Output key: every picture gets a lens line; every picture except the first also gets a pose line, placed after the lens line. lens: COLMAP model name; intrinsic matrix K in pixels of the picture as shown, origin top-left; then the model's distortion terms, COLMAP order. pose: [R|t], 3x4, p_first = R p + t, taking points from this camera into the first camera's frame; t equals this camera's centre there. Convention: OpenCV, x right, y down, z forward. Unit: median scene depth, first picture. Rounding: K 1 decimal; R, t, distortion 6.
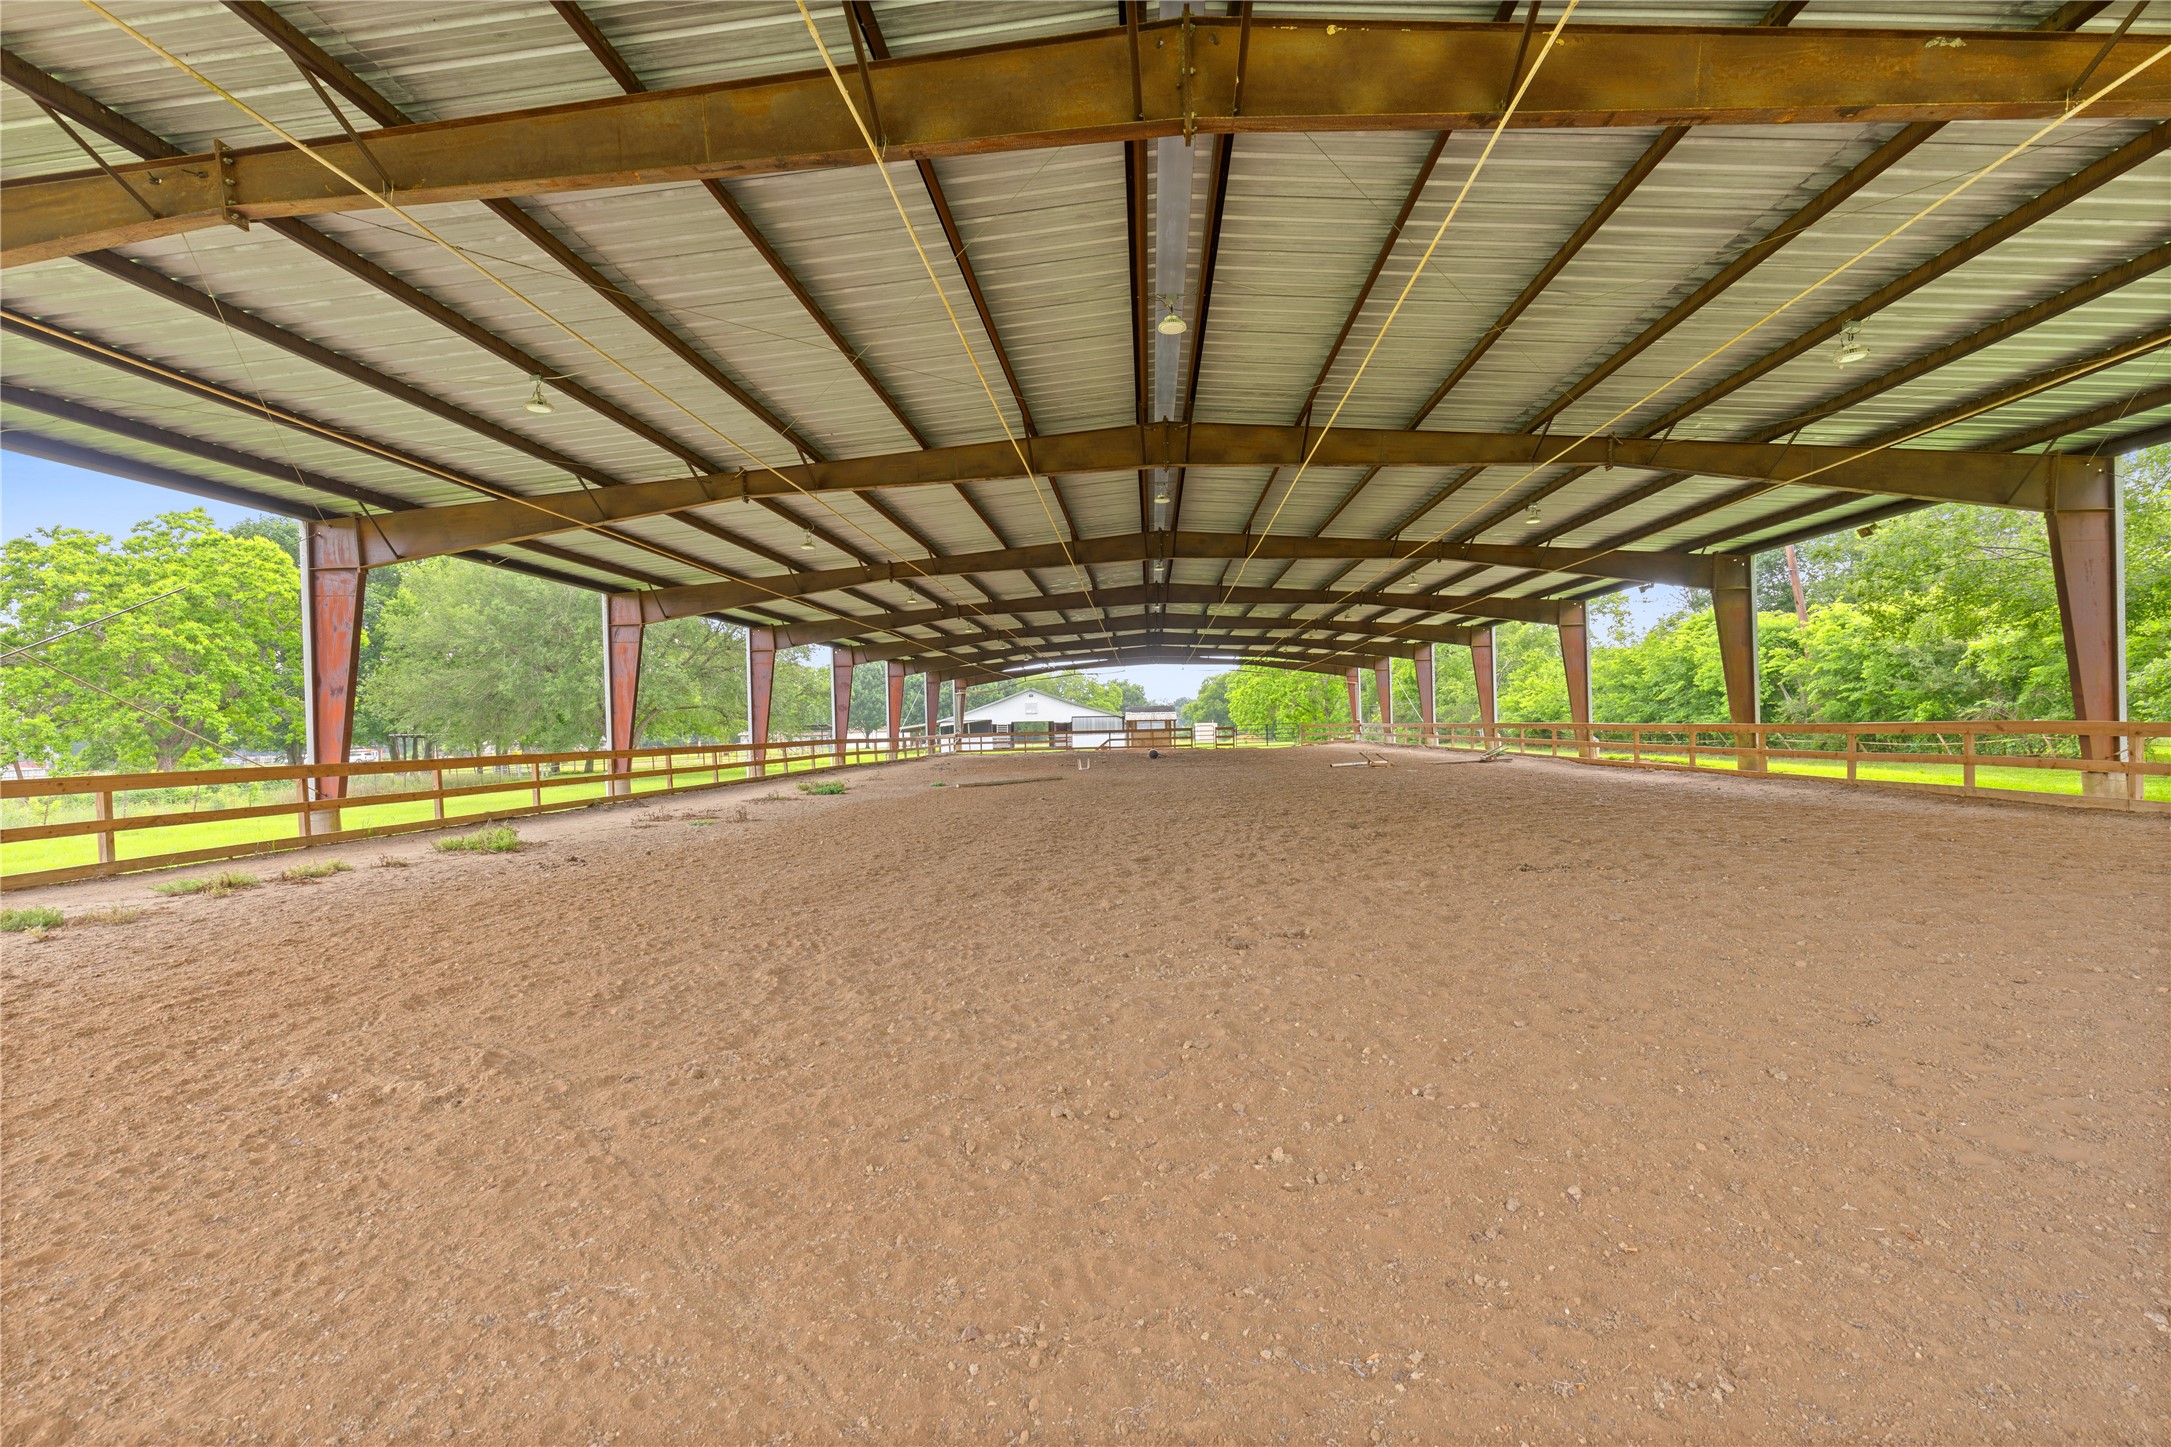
lens RADIAL K [[969.0, 0, 1098.0], [0, 969.0, 718.9], [0, 0, 1]] dist [-0.002710, 0.001231]
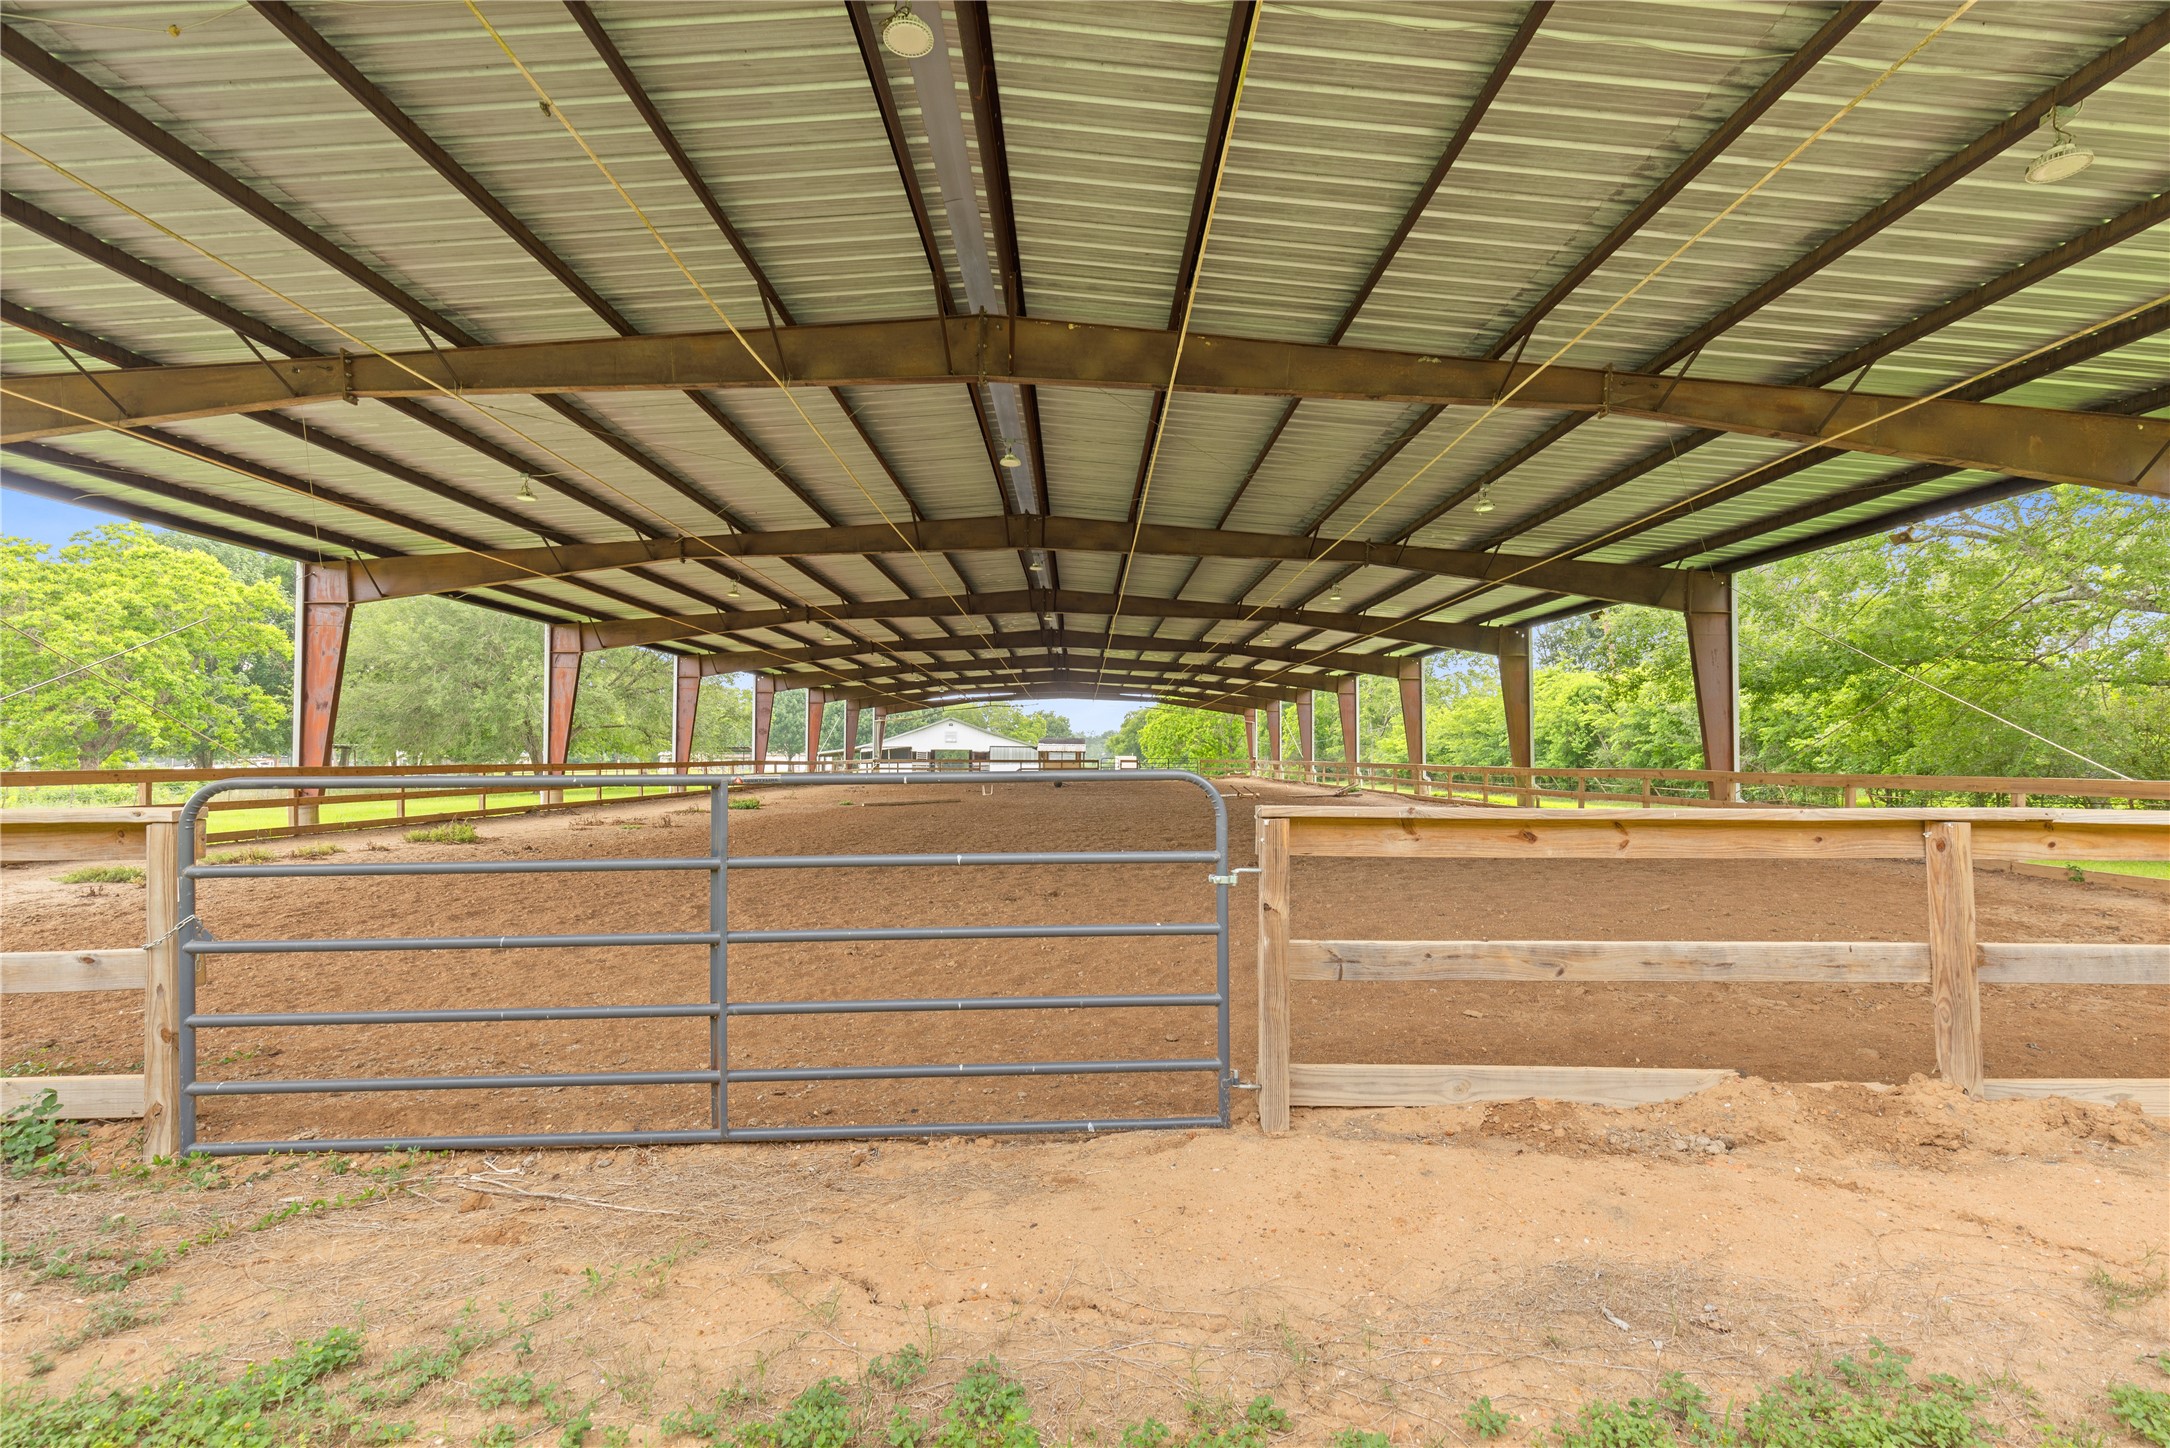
lens RADIAL K [[968.6, 0, 1097.5], [0, 968.6, 719.4], [0, 0, 1]] dist [-0.002710, 0.001231]
pose [[0.997062, 0.031122, 0.069991, 0.036712], [-0.028867, 0.999038, -0.033003, -0.000038], [-0.070951, 0.030886, 0.997002, -0.115619]]
